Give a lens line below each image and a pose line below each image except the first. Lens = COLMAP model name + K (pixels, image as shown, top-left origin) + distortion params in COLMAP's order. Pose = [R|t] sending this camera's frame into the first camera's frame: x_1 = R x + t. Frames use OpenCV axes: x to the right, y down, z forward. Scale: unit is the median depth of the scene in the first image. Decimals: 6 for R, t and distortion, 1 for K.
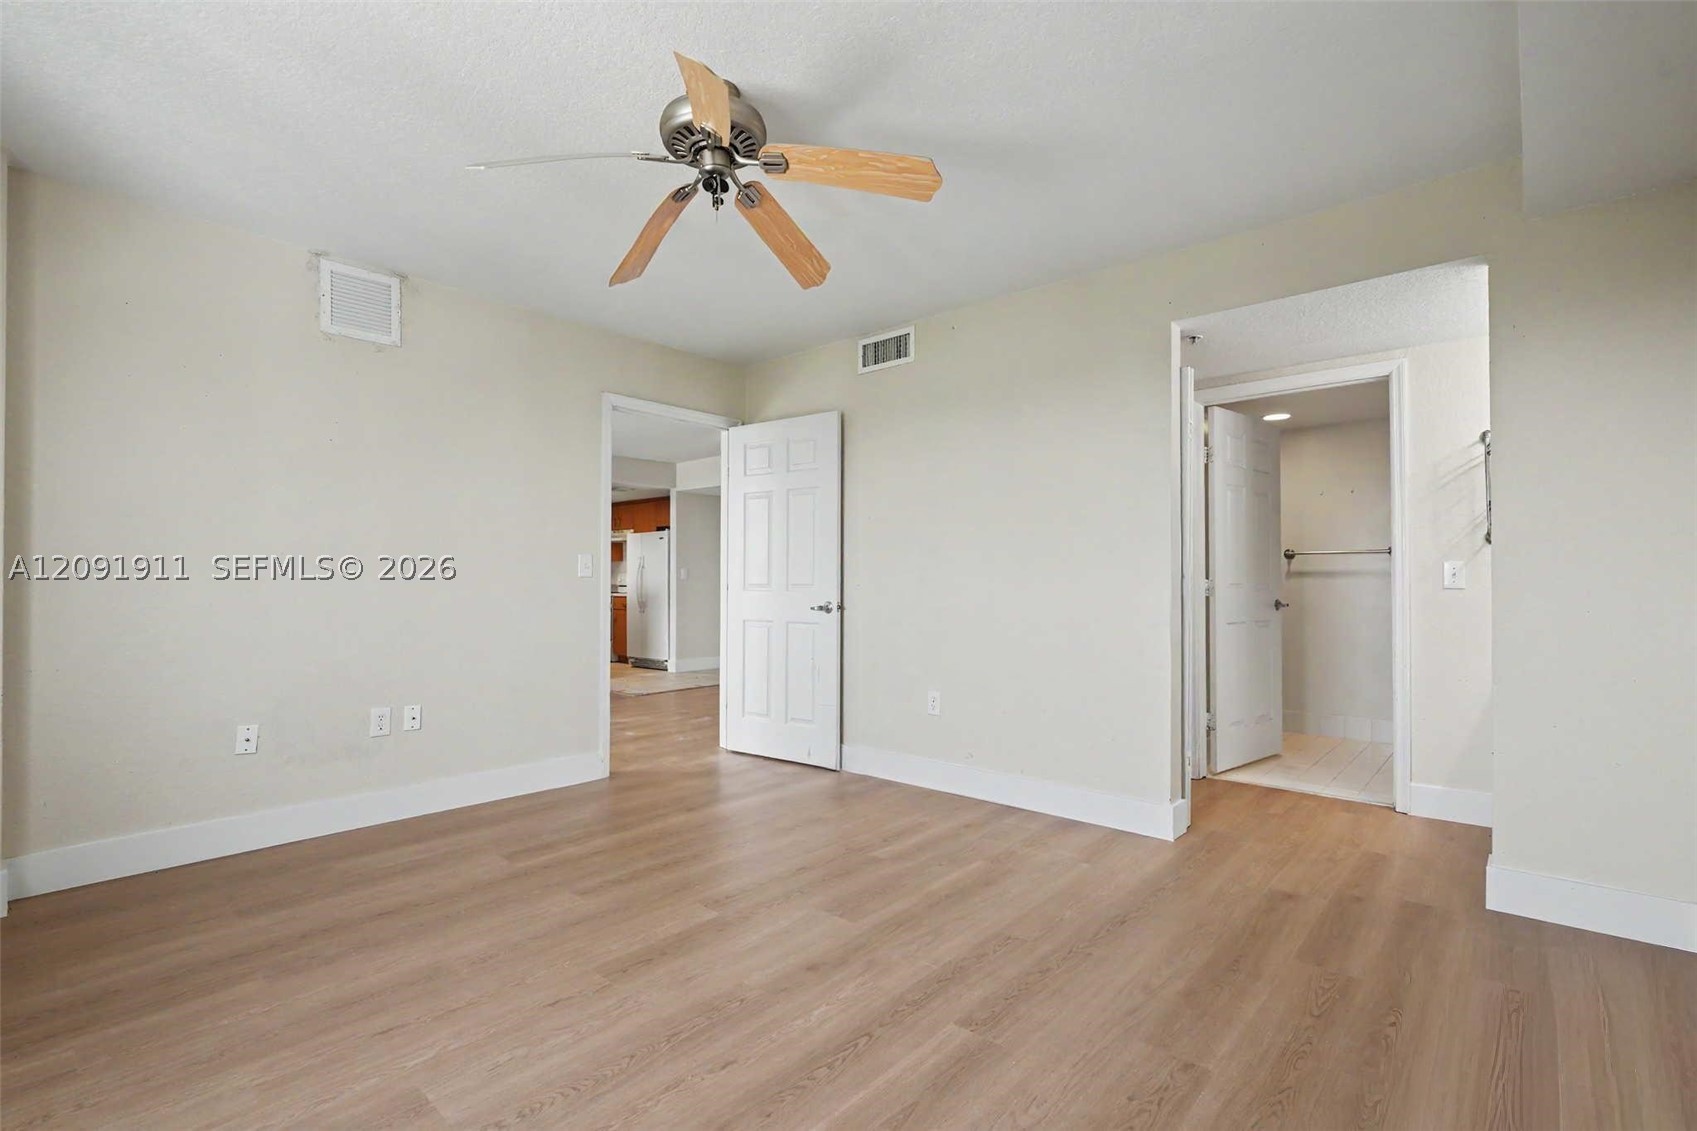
lens RADIAL K [[786.6, 0, 846.4], [0, 786.6, 573.7], [0, 0, 1]] dist [0.003915, 0.000202]
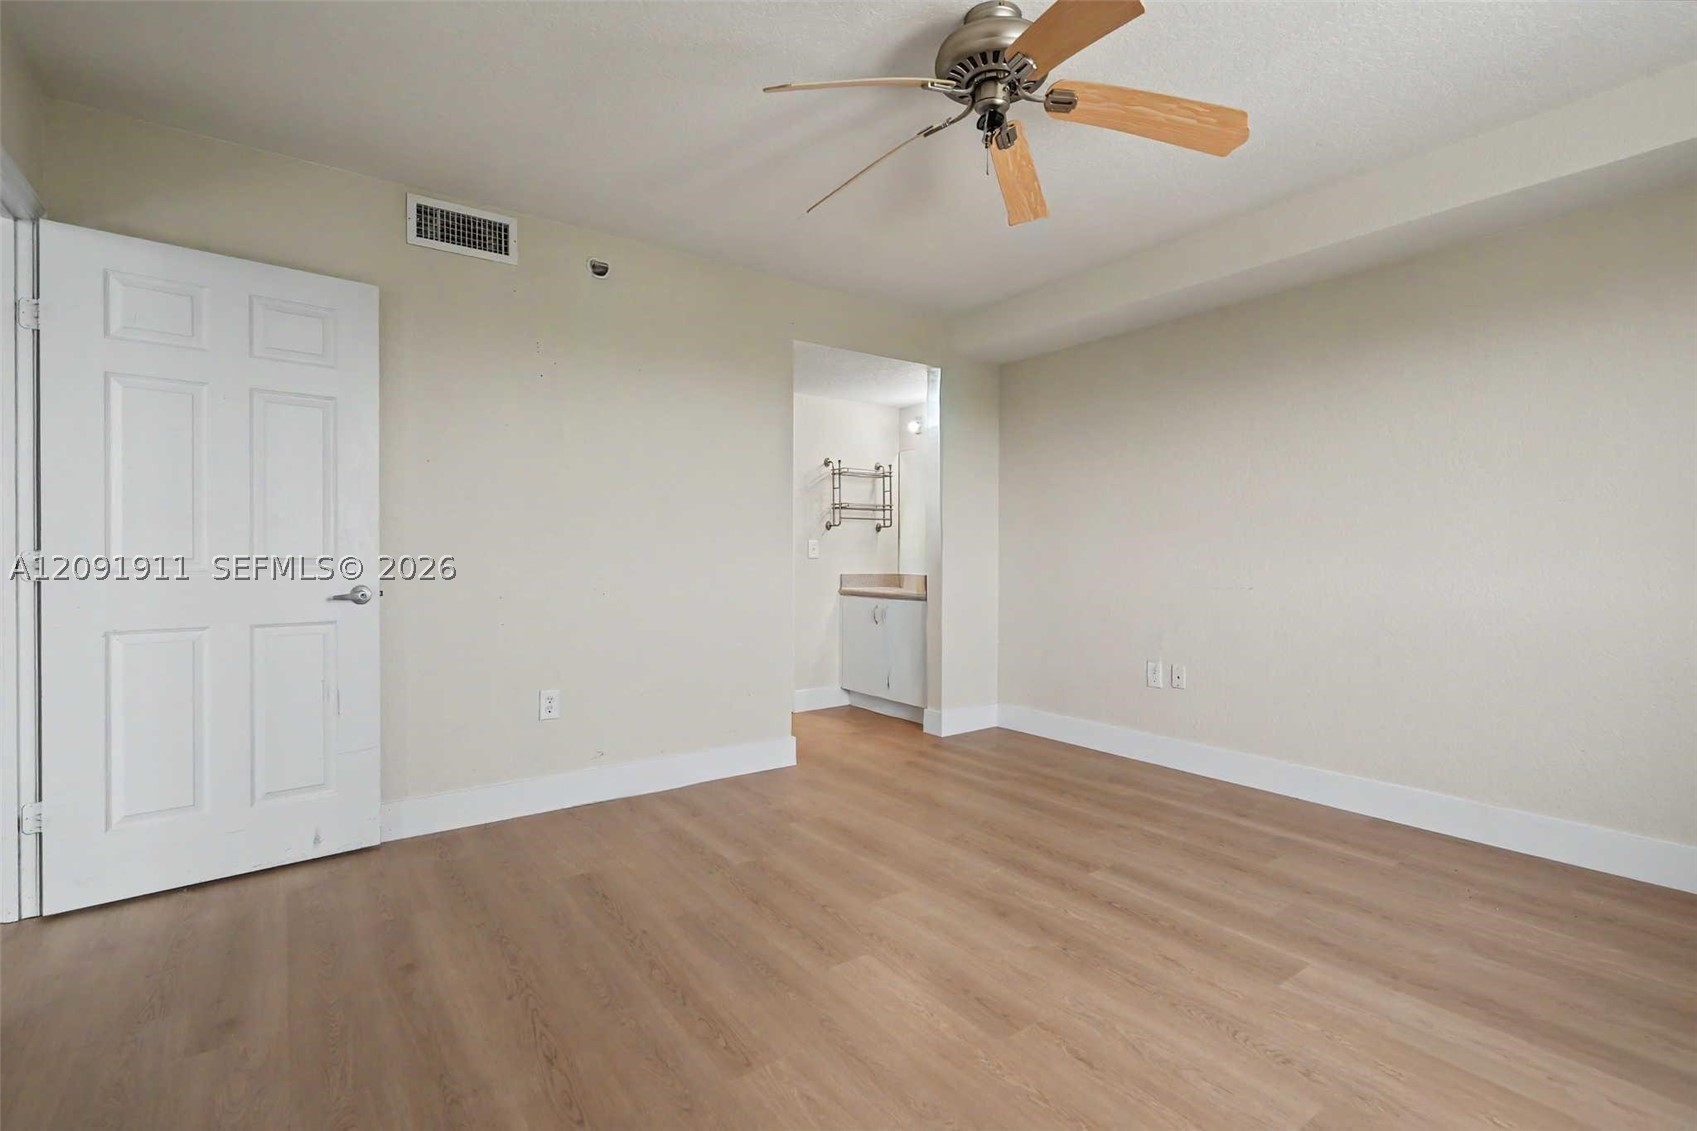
lens RADIAL K [[786.6, 0, 847.9], [0, 786.6, 556.5], [0, 0, 1]] dist [0.003915, 0.000202]
pose [[0.202334, -0.005106, 0.979303, -0.806657], [-0.008876, 0.999936, 0.007047, 0.006018], [-0.979276, -0.010118, 0.202276, 0.708770]]
